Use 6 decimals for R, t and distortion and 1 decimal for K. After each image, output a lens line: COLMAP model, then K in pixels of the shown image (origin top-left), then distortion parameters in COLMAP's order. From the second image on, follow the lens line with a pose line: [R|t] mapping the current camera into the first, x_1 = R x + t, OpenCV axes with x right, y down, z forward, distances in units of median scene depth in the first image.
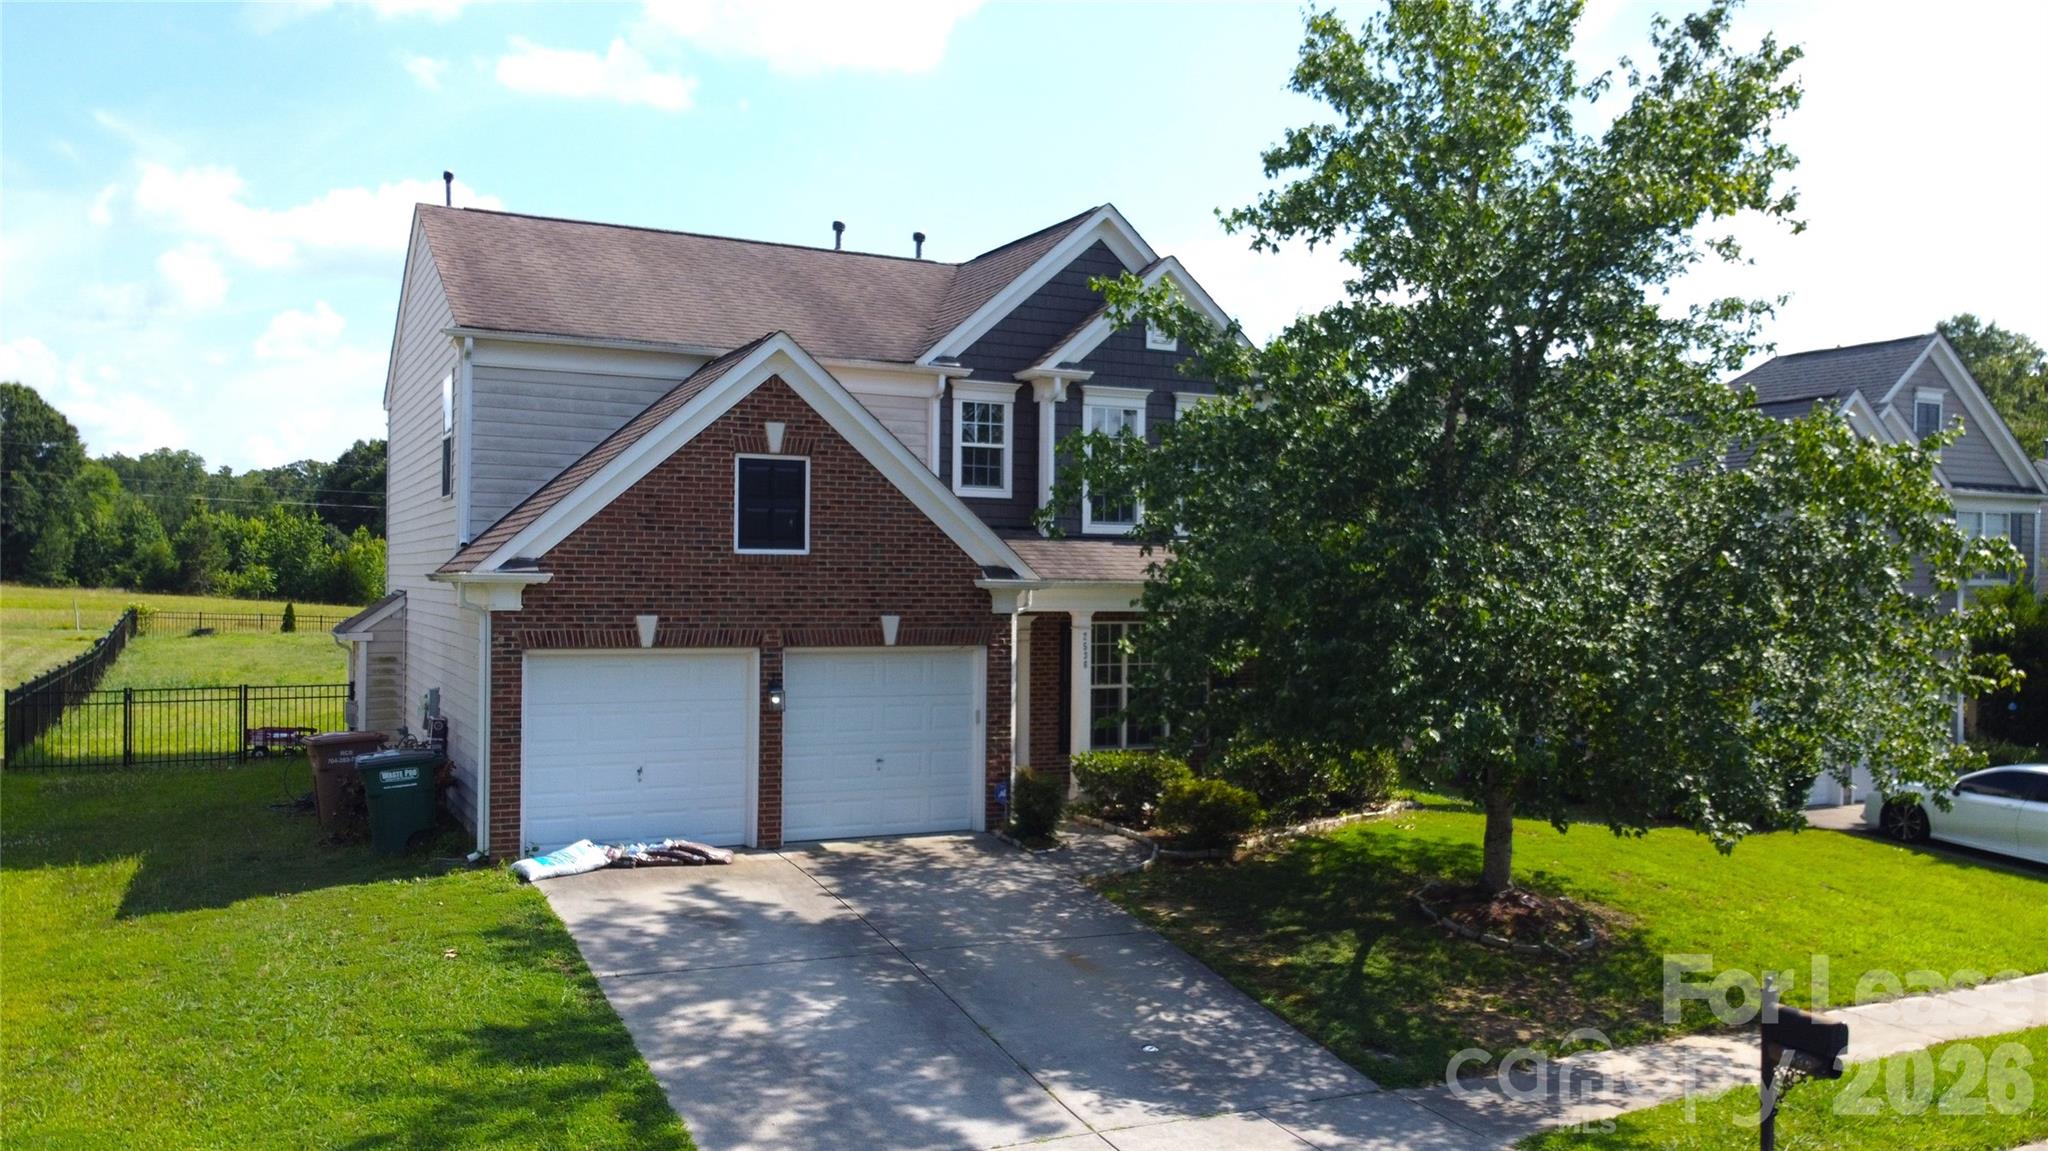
lens RADIAL K [[1536.1, 0, 921.8], [0, 1536.1, 569.6], [0, 0, 1]] dist [-0.003701, -0.001163]
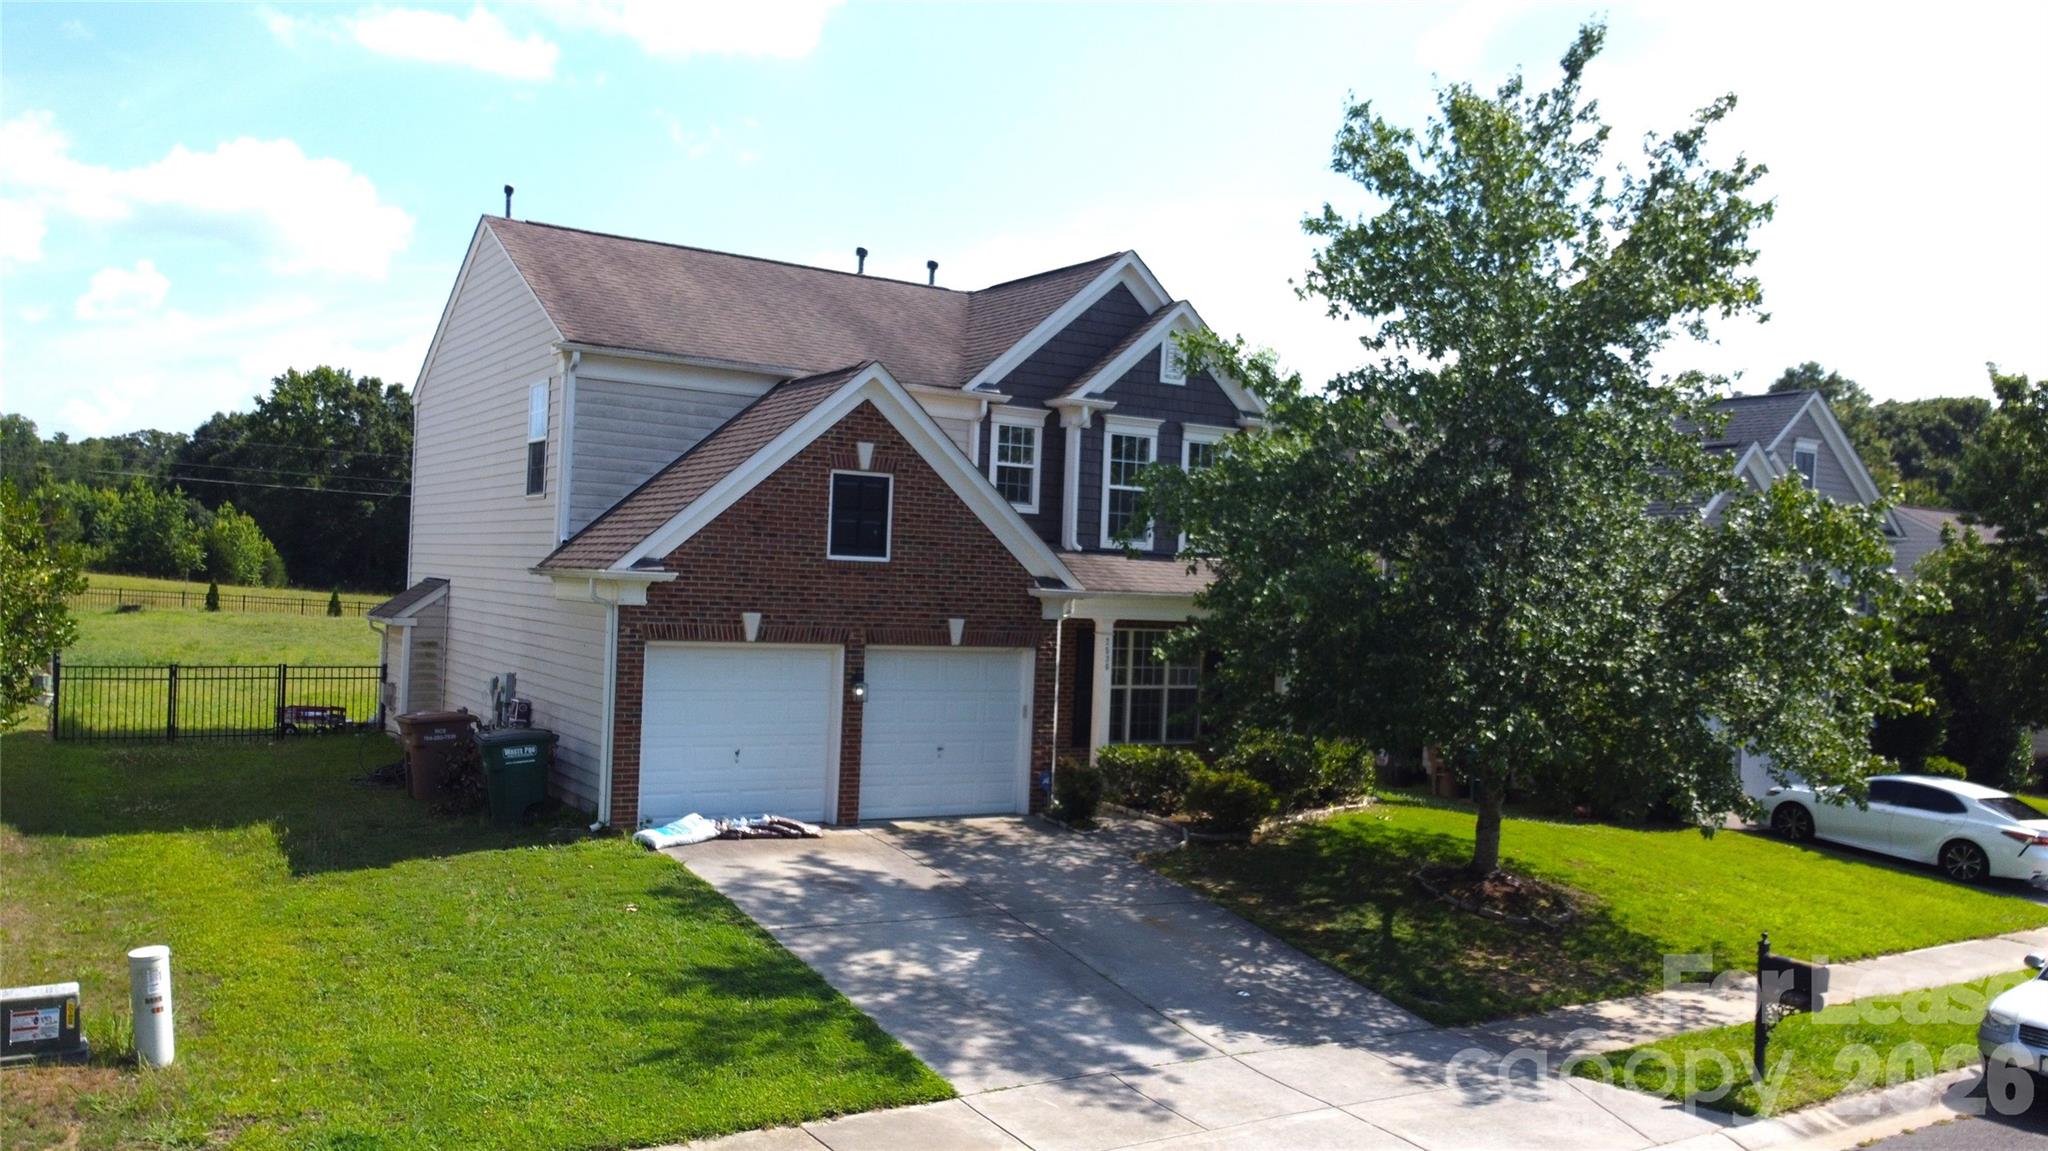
lens RADIAL K [[1536.1, 0, 921.8], [0, 1536.1, 569.6], [0, 0, 1]] dist [-0.003701, -0.001163]
pose [[0.995725, 0.032002, 0.086646, -0.155052], [-0.032184, 0.999482, 0.000698, -0.006136], [-0.086579, -0.003483, 0.996239, -0.116014]]
